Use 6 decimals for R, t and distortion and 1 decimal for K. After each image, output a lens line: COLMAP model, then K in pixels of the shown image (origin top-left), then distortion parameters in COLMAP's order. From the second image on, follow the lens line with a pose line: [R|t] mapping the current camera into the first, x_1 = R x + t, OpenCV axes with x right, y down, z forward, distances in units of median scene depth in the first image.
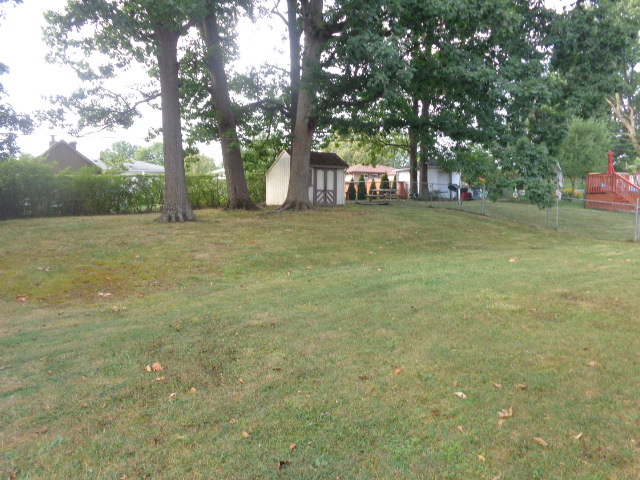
lens RADIAL K [[476.6, 0, 321.3], [0, 476.6, 236.5], [0, 0, 1]] dist [-0.003266, -0.000199]
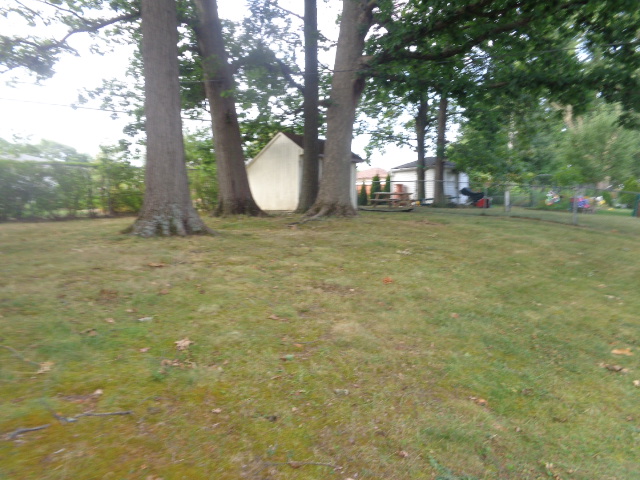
lens RADIAL K [[476.6, 0, 321.3], [0, 476.6, 236.5], [0, 0, 1]] dist [-0.003266, -0.000199]
pose [[0.979175, -0.000988, 0.203018, -0.186131], [0.005422, 0.999759, -0.021286, -0.013268], [-0.202948, 0.021944, 0.978944, 0.338181]]
